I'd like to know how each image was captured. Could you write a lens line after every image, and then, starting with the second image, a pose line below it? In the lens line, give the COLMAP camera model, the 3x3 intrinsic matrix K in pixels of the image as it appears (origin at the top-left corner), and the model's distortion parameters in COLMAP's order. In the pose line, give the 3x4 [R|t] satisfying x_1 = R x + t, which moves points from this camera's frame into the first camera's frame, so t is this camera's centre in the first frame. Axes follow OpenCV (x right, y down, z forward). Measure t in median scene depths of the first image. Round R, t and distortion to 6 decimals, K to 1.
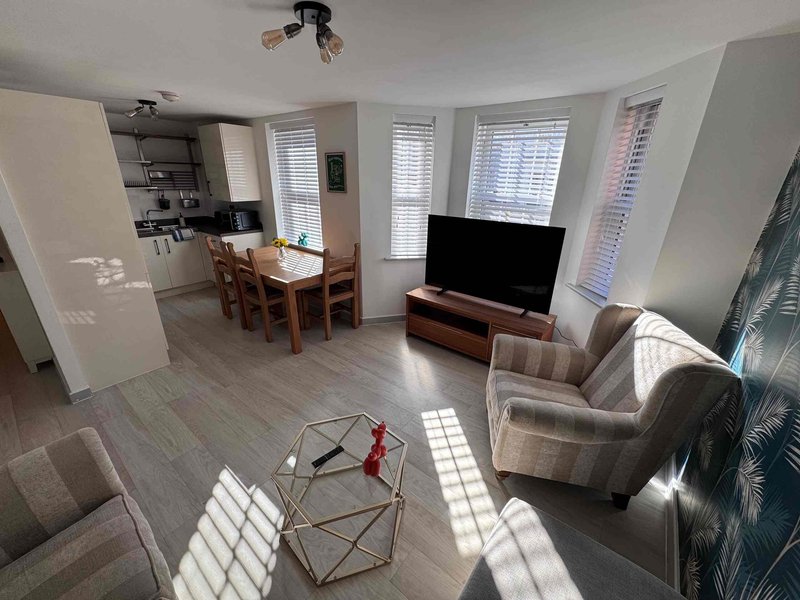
lens RADIAL K [[317.4, 0, 400.2], [0, 317.4, 301.2], [0, 0, 1]] dist [-0.002864, 0.000499]
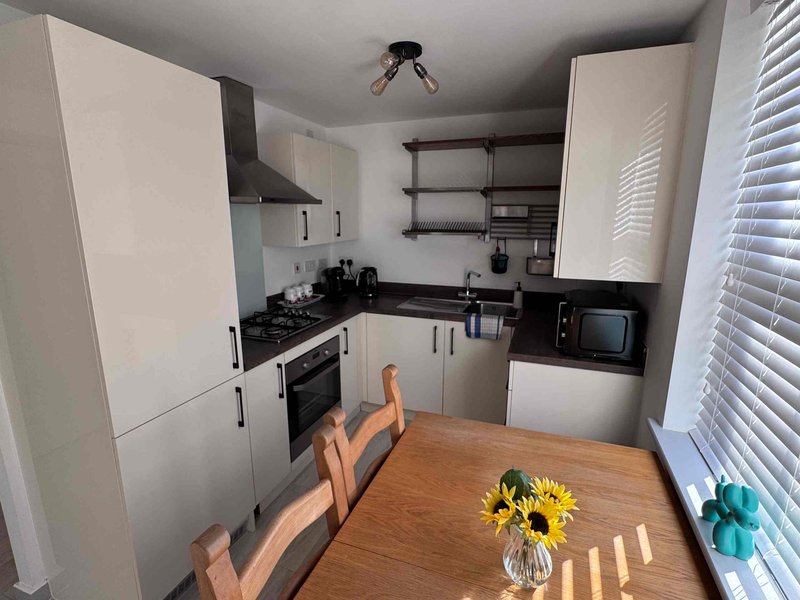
lens RADIAL K [[399.0, 0, 399.2], [0, 399.0, 301.8], [0, 0, 1]] dist [0.004049, -0.000095]
pose [[0.293772, 0.183046, -0.938186, -0.175622], [-0.346420, 0.935158, 0.073982, -0.279991], [0.890894, 0.303272, 0.338134, 0.756573]]
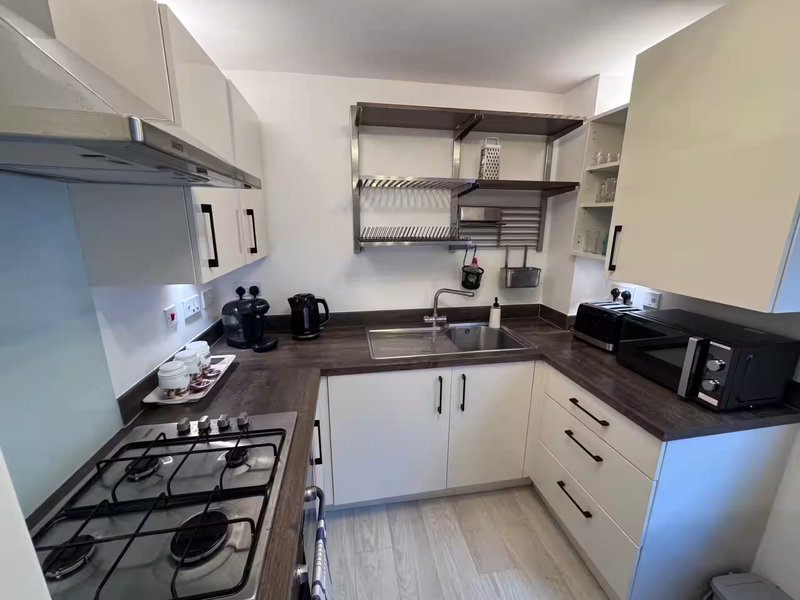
lens RADIAL K [[317.4, 0, 397.9], [0, 317.4, 295.6], [0, 0, 1]] dist [-0.002864, 0.000499]
pose [[0.743902, 0.137281, -0.654036, -0.620936], [-0.236660, 0.969368, -0.065708, -0.269056], [0.624981, 0.203665, 0.753604, 0.714260]]
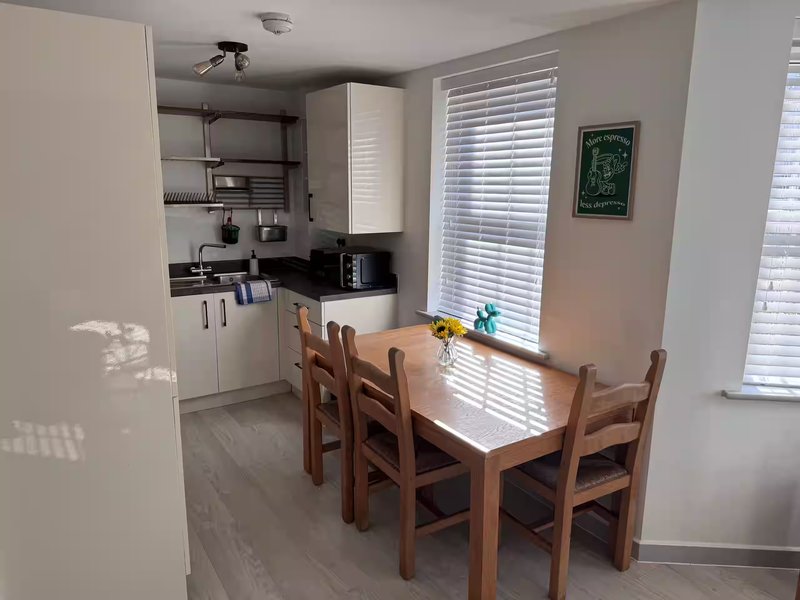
lens RADIAL K [[576.3, 0, 409.5], [0, 576.3, 313.6], [0, 0, 1]] dist [0.049111, -0.022654]
pose [[0.951133, 0.060626, -0.302772, -0.173129], [-0.107686, 0.984102, -0.141234, -0.078852], [0.289396, 0.166936, 0.942540, 0.214286]]
